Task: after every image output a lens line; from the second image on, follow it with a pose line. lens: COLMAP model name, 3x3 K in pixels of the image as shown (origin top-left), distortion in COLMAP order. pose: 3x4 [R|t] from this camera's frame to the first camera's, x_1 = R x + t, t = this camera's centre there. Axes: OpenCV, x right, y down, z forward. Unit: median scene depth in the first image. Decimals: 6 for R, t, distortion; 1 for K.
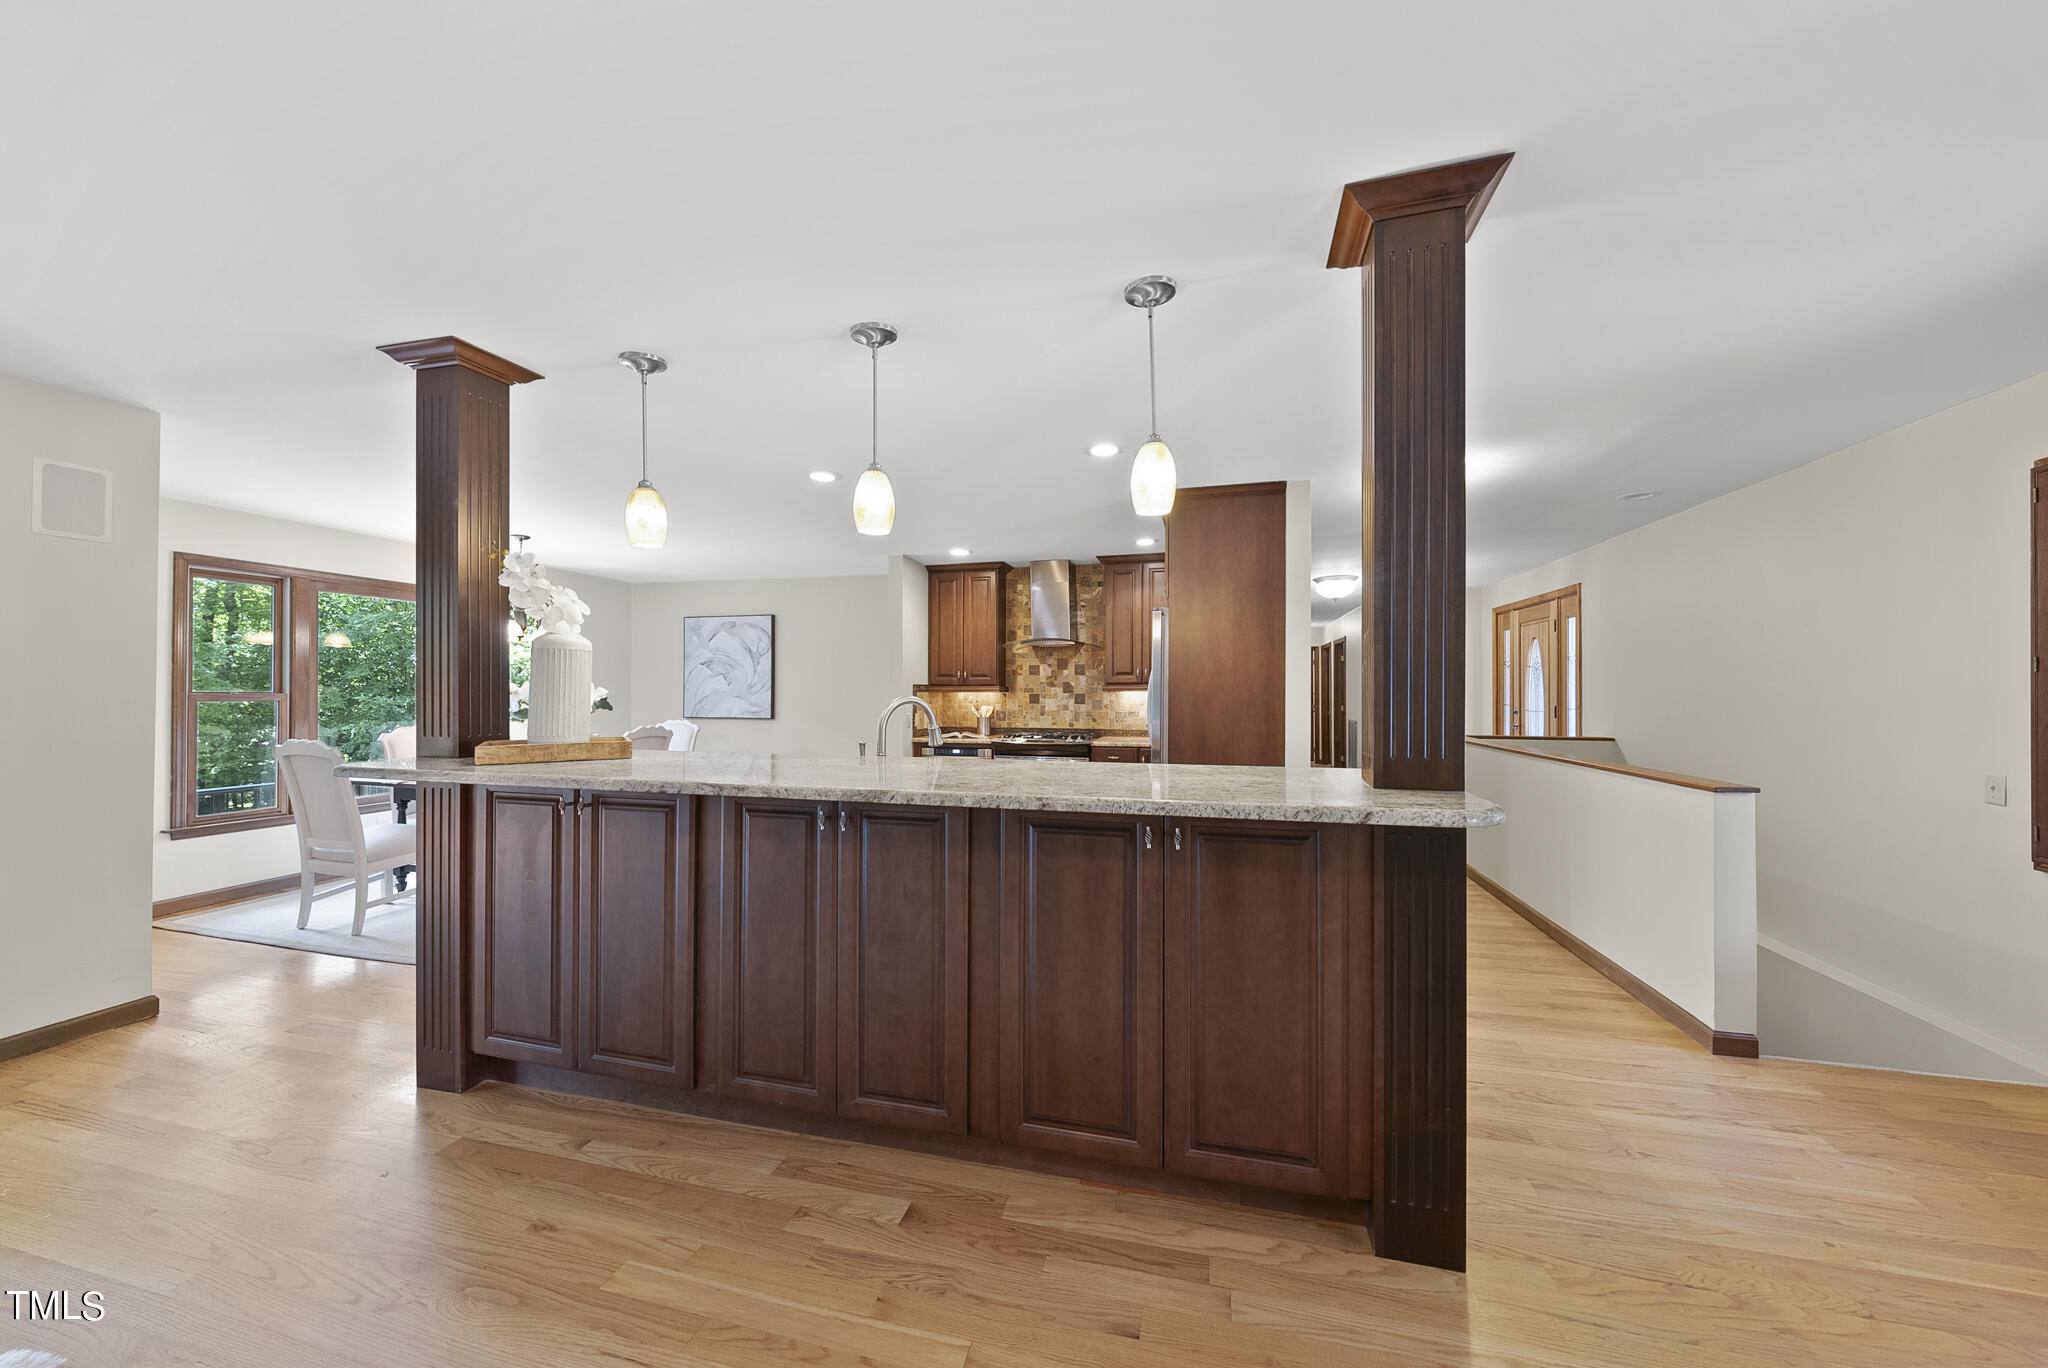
lens RADIAL K [[789.1, 0, 1013.6], [0, 789.1, 699.3], [0, 0, 1]] dist [0.000257, 0.000065]
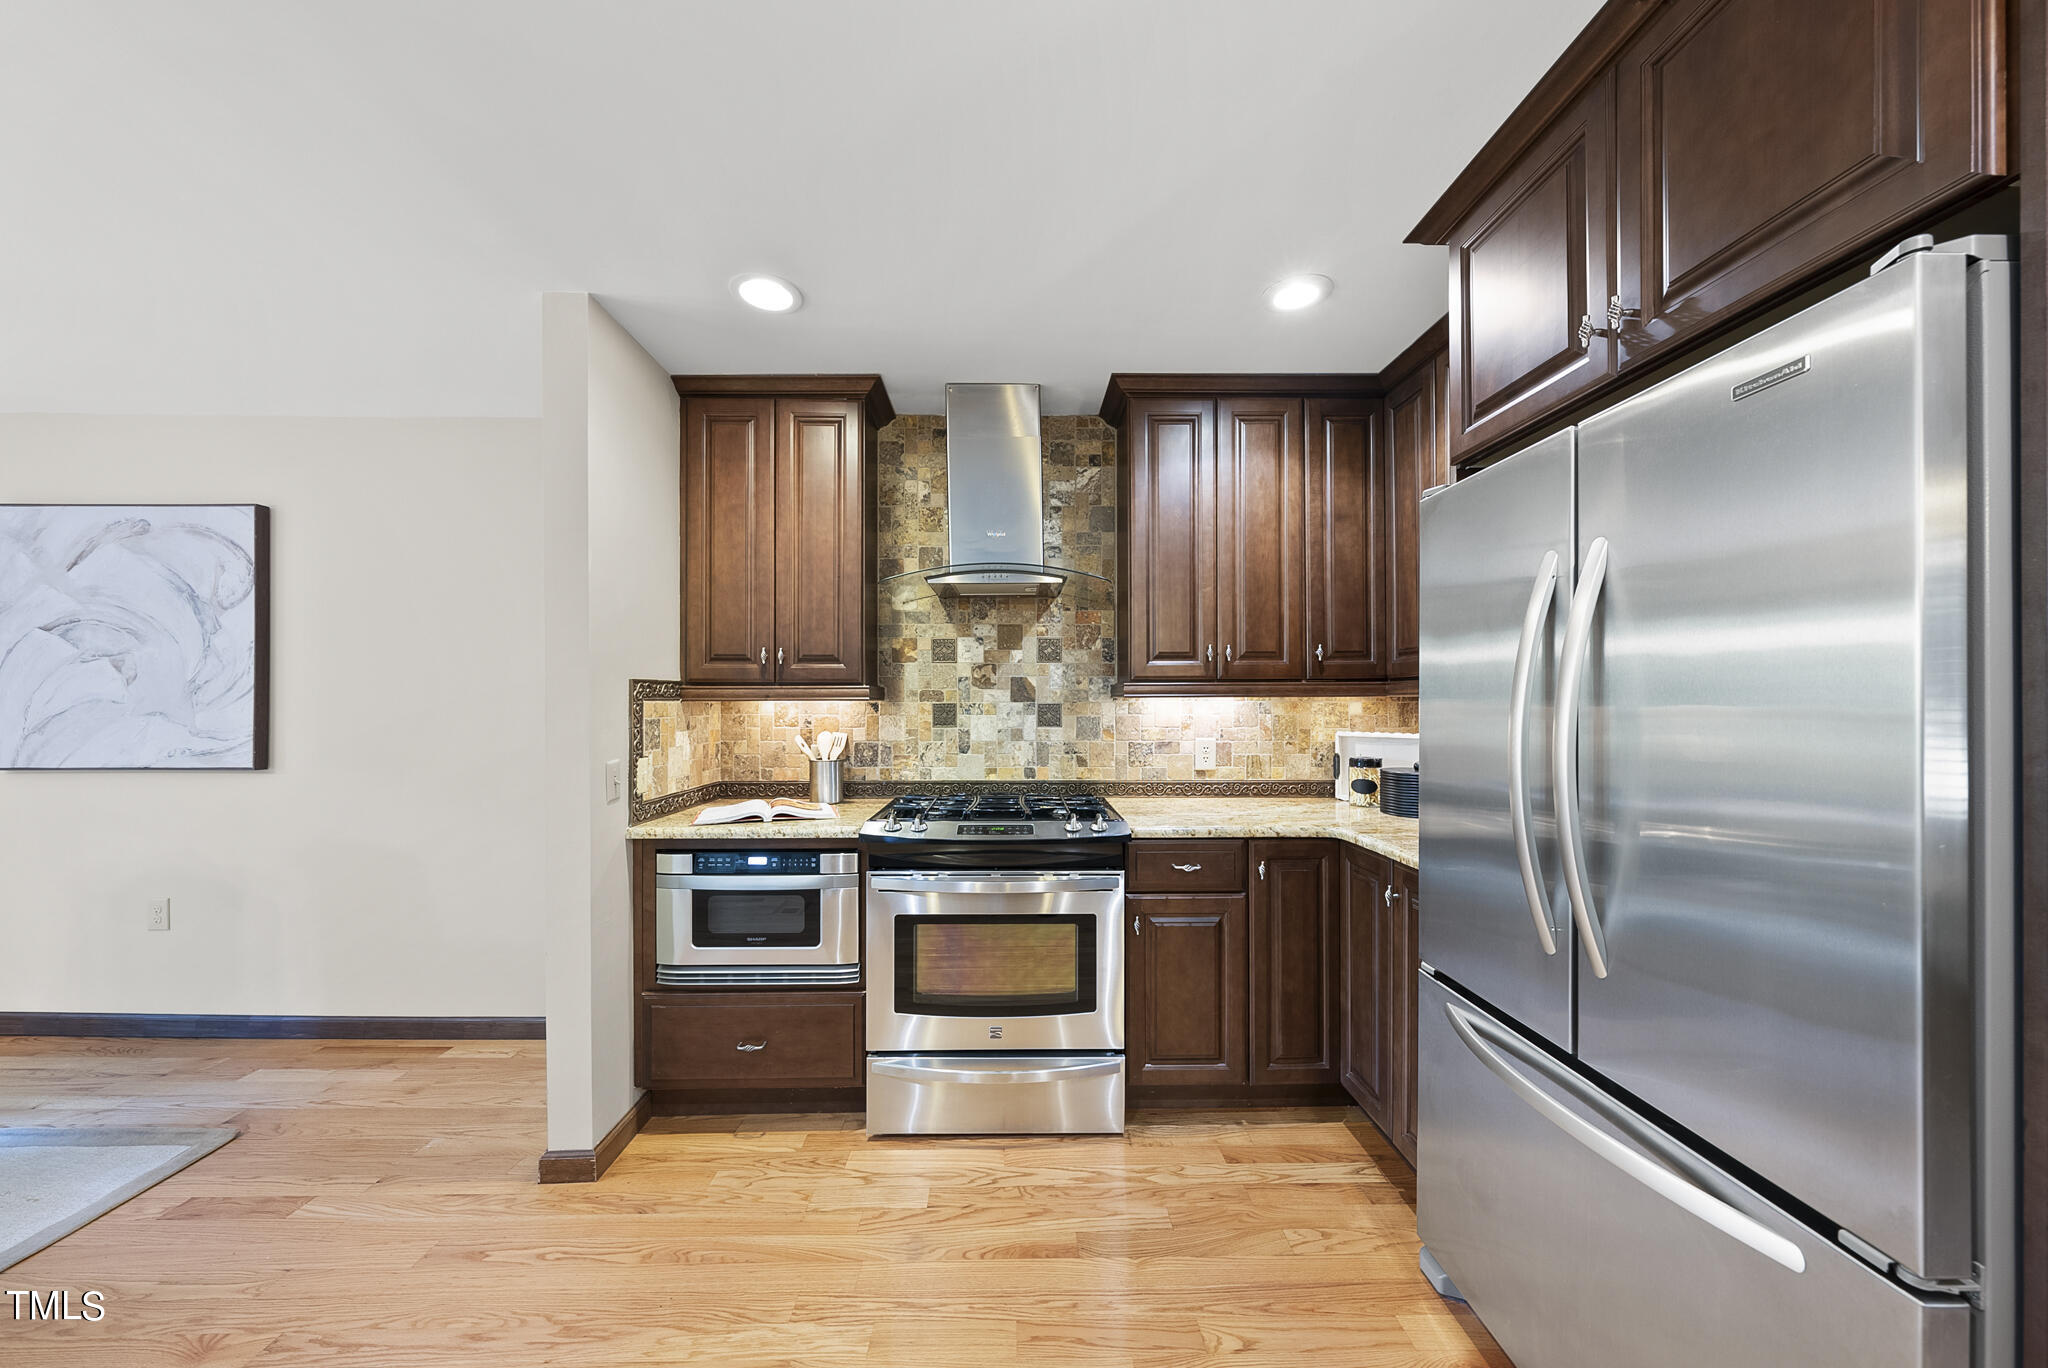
lens RADIAL K [[700.4, 0, 1019.5], [0, 700.4, 706.7], [0, 0, 1]] dist [0.001467, -0.000567]
pose [[0.958222, -0.003210, 0.286008, -0.045875], [0.004618, 0.999980, -0.004250, -0.003535], [-0.285989, 0.005393, 0.958218, 0.614141]]
